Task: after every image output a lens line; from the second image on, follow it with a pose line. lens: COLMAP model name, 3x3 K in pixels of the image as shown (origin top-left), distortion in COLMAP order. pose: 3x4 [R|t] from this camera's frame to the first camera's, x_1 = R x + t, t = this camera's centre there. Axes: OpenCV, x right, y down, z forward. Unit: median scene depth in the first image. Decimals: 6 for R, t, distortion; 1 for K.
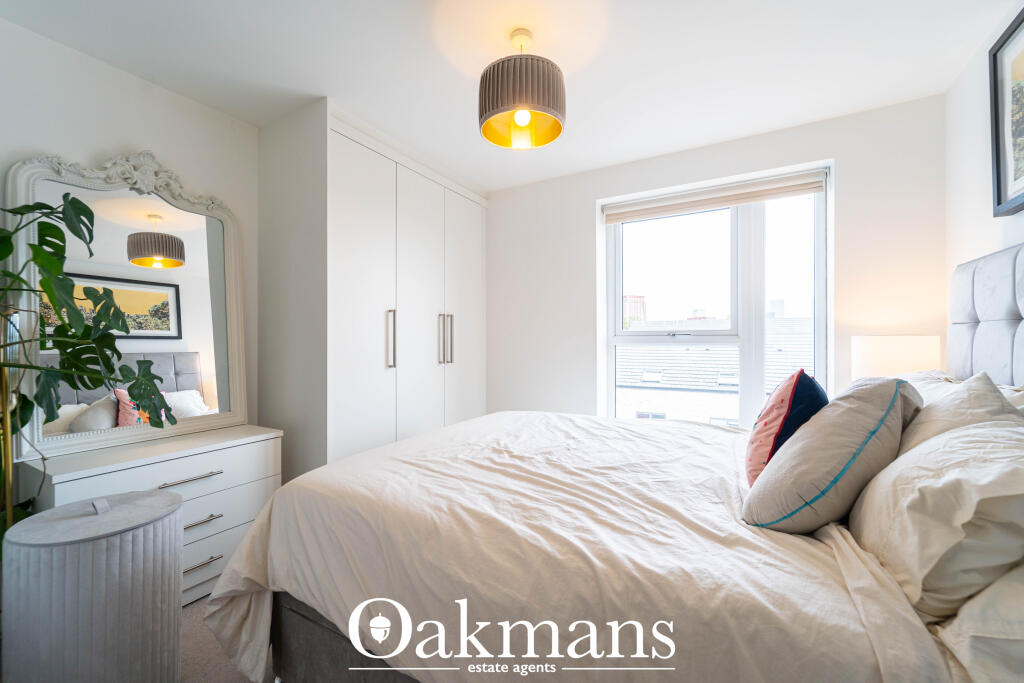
lens RADIAL K [[411.1, 0, 508.3], [0, 411.1, 339.8], [0, 0, 1]] dist [-0.000377, 0.000070]
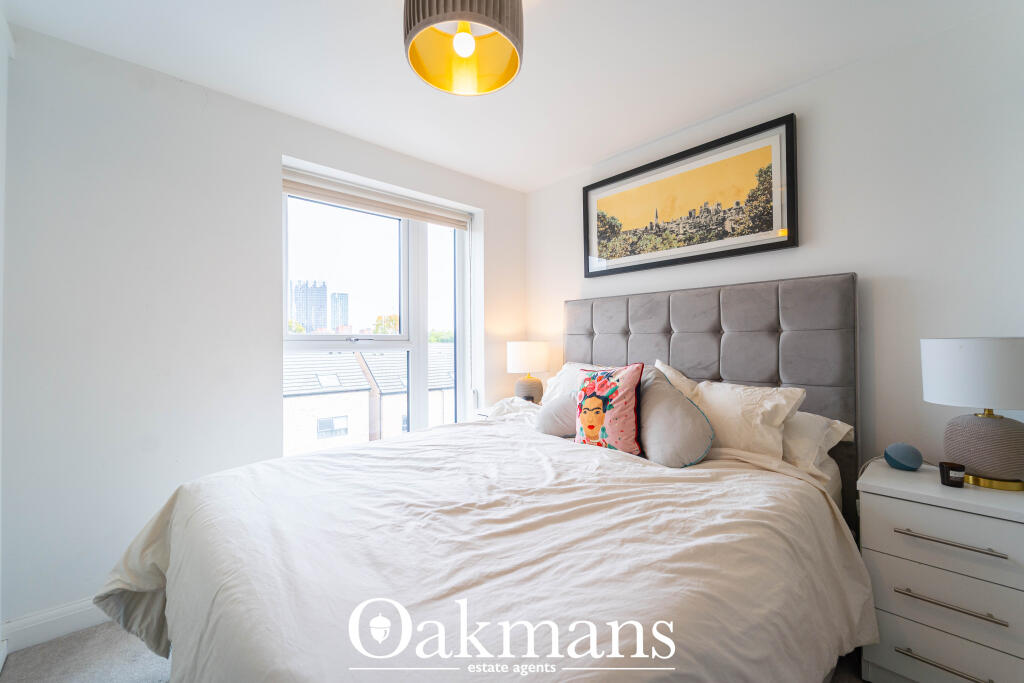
lens RADIAL K [[411.1, 0, 508.3], [0, 411.1, 339.8], [0, 0, 1]] dist [-0.000377, 0.000070]
pose [[0.305055, 0.004919, 0.952322, -0.832816], [0.004982, 0.999965, -0.006761, -0.008155], [-0.952322, 0.006807, 0.305019, 0.919180]]
